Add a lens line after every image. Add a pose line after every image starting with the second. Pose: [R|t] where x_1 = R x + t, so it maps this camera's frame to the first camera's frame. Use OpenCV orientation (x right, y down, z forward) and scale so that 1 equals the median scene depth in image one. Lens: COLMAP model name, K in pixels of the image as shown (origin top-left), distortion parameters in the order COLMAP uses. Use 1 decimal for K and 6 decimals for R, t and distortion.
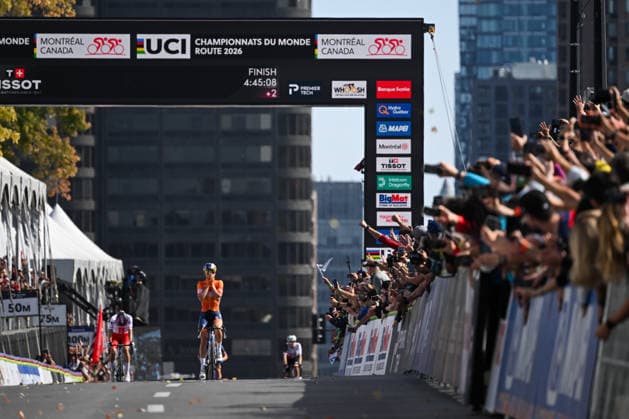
lens RADIAL K [[3321.2, 0, 314.9], [0, 3321.2, 209.8], [0, 0, 1]] dist [-0.124161, -0.863719]
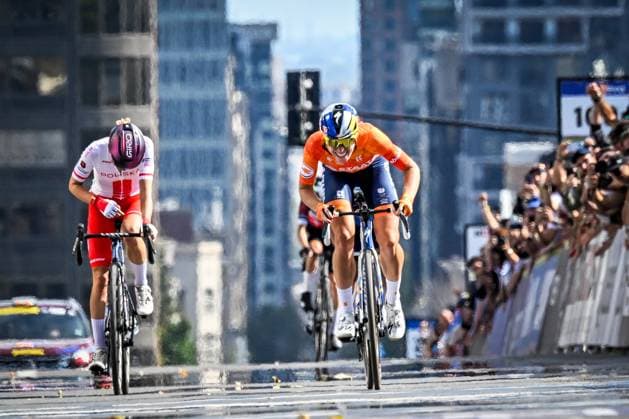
lens RADIAL K [[4243.7, 0, 314.6], [0, 4243.7, 209.5], [0, 0, 1]] dist [-0.345952, 26.845810]
pose [[0.993113, -0.015779, 0.116091, -0.046154], [0.008639, 0.998054, 0.061752, 0.014677], [-0.116839, -0.060324, 0.991317, 0.430175]]
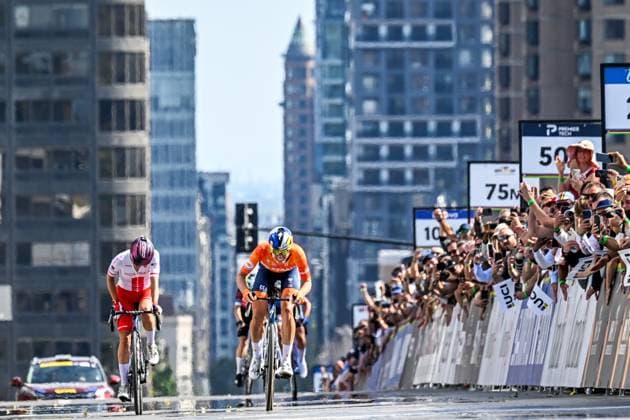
lens RADIAL K [[2830.7, 0, 314.6], [0, 2830.7, 209.7], [0, 0, 1]] dist [-0.139878, -5.068067]
pose [[0.990535, -0.011227, 0.136803, -0.046654], [0.006799, 0.999439, 0.032797, 0.013716], [-0.137094, -0.031556, 0.990055, 0.421142]]
